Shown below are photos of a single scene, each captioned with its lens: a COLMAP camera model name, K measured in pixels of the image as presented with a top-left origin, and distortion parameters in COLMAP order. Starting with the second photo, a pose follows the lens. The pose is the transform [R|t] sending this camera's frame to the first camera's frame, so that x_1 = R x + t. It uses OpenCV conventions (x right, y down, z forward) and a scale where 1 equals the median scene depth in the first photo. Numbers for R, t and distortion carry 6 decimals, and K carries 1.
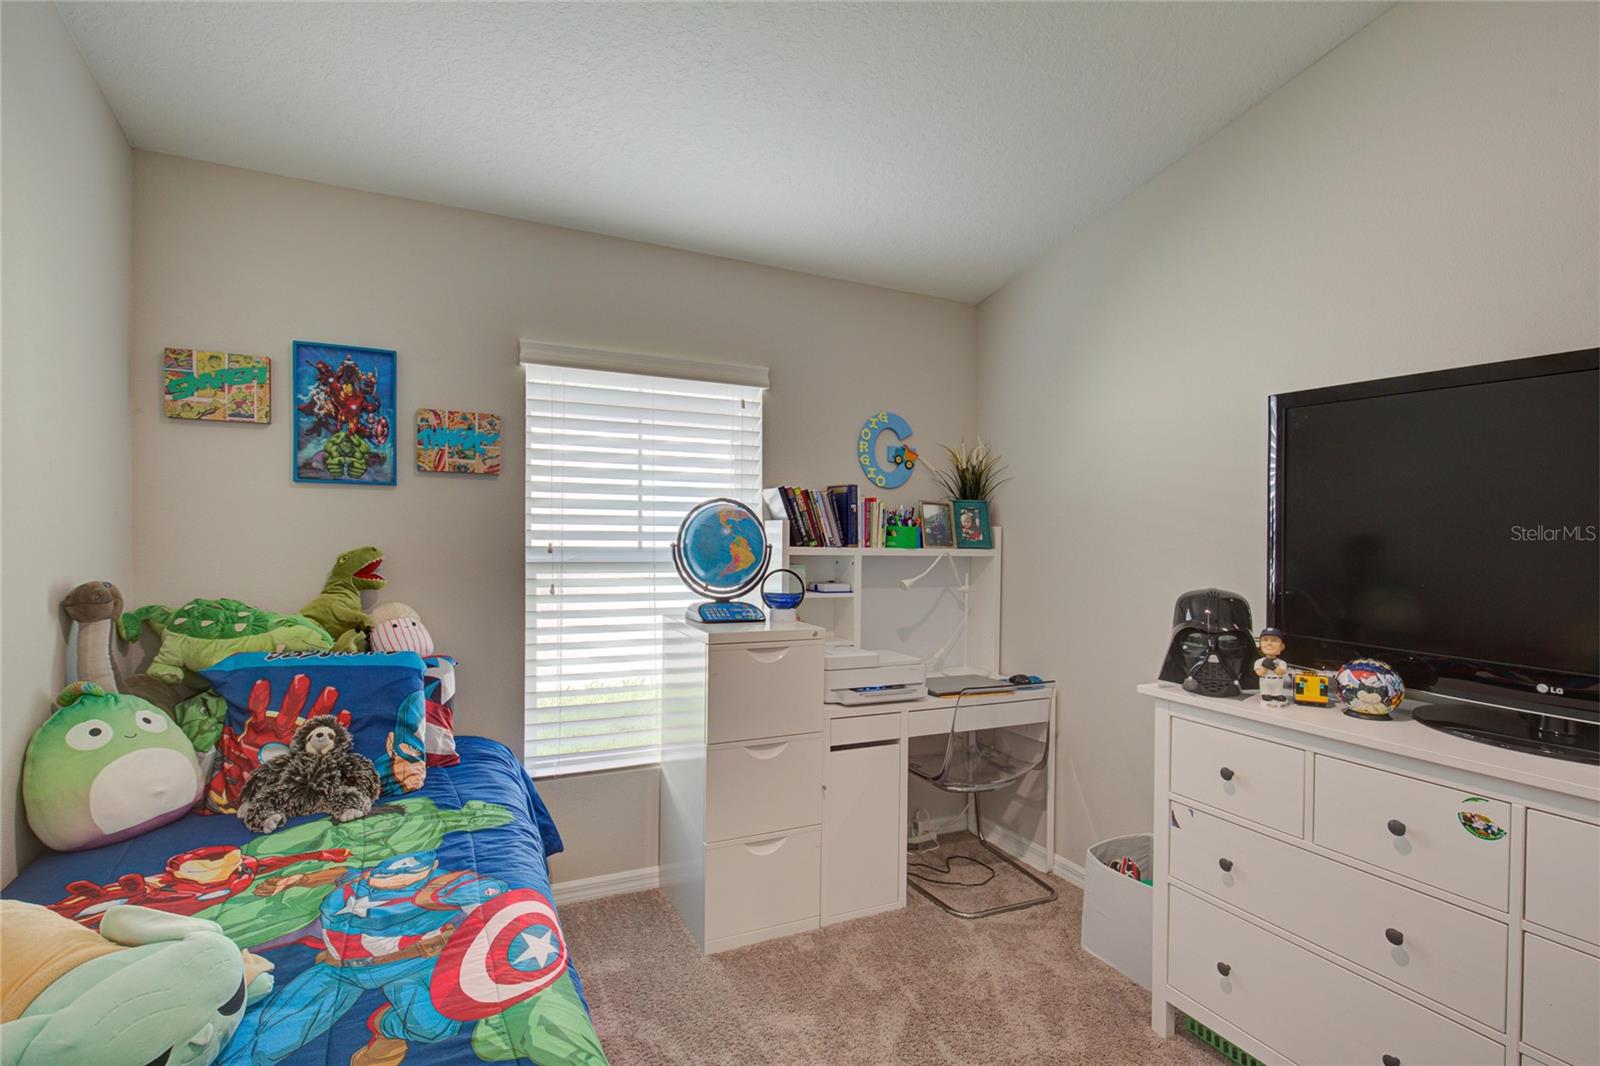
lens RADIAL K [[747.8, 0, 791.9], [0, 747.8, 545.9], [0, 0, 1]] dist [-0.009075, 0.003404]
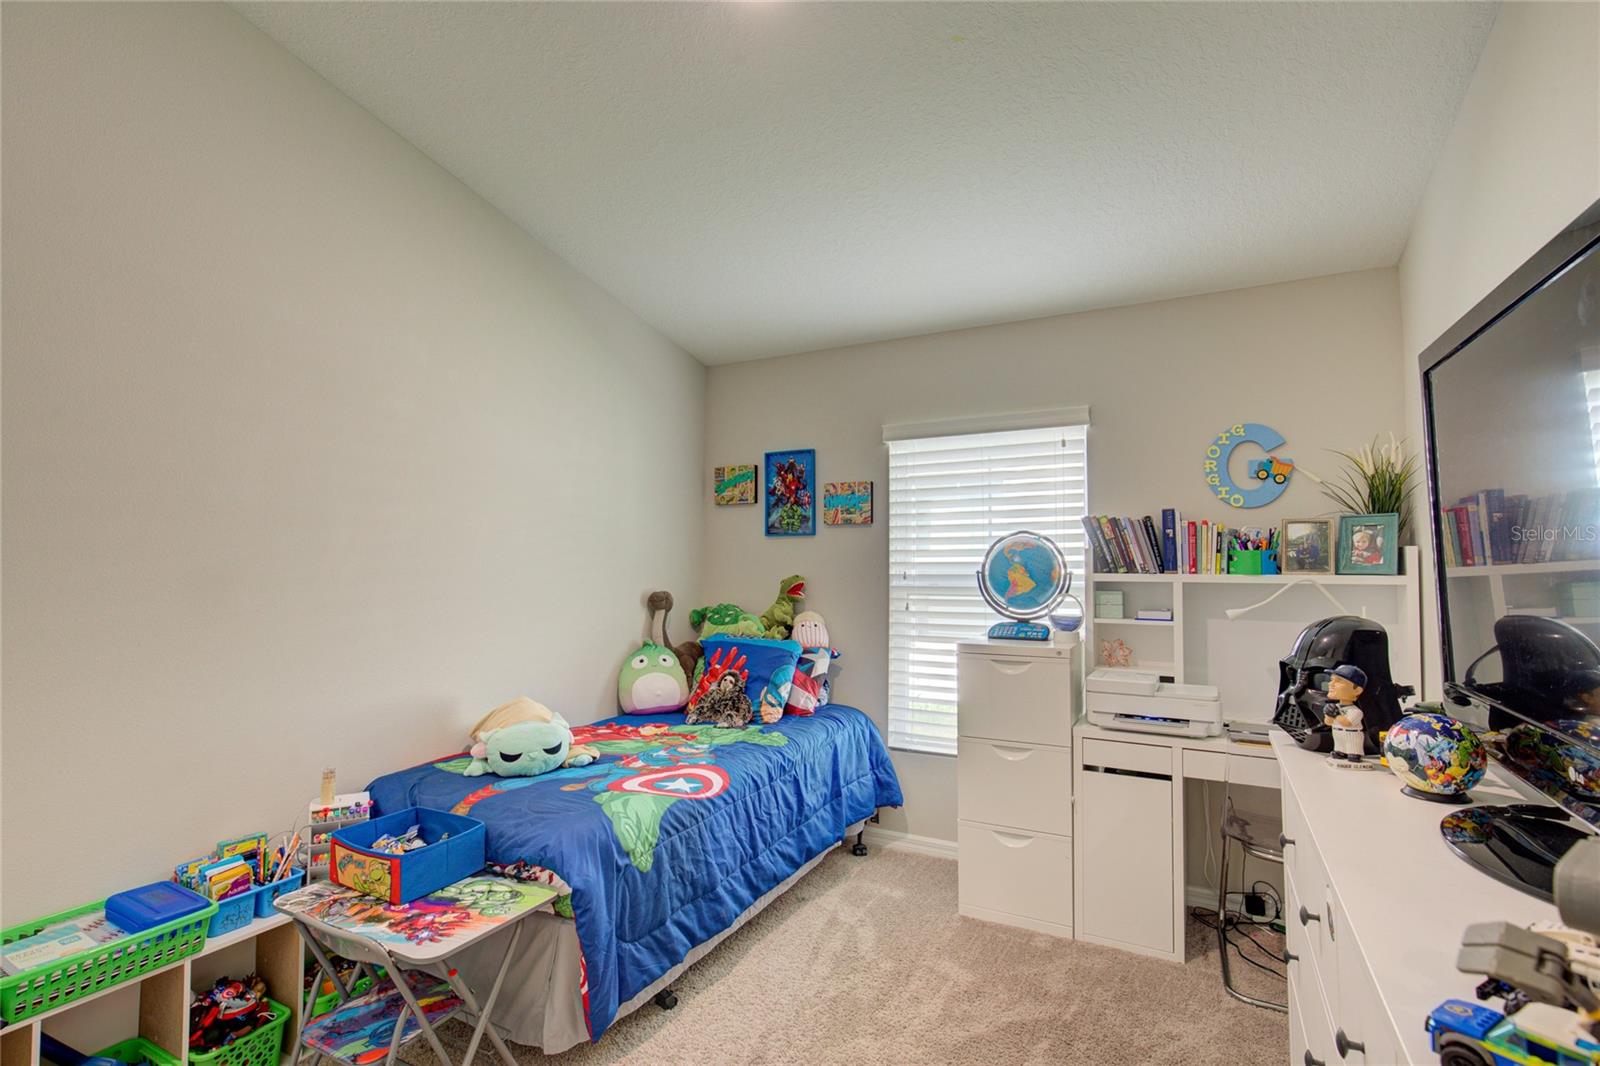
lens RADIAL K [[747.8, 0, 800.0], [0, 747.8, 537.2], [0, 0, 1]] dist [-0.009075, 0.003404]
pose [[0.595259, -0.048177, -0.802089, 0.688198], [-0.003879, 0.998017, -0.062824, 0.020783], [0.803525, 0.040508, 0.593891, 0.058807]]
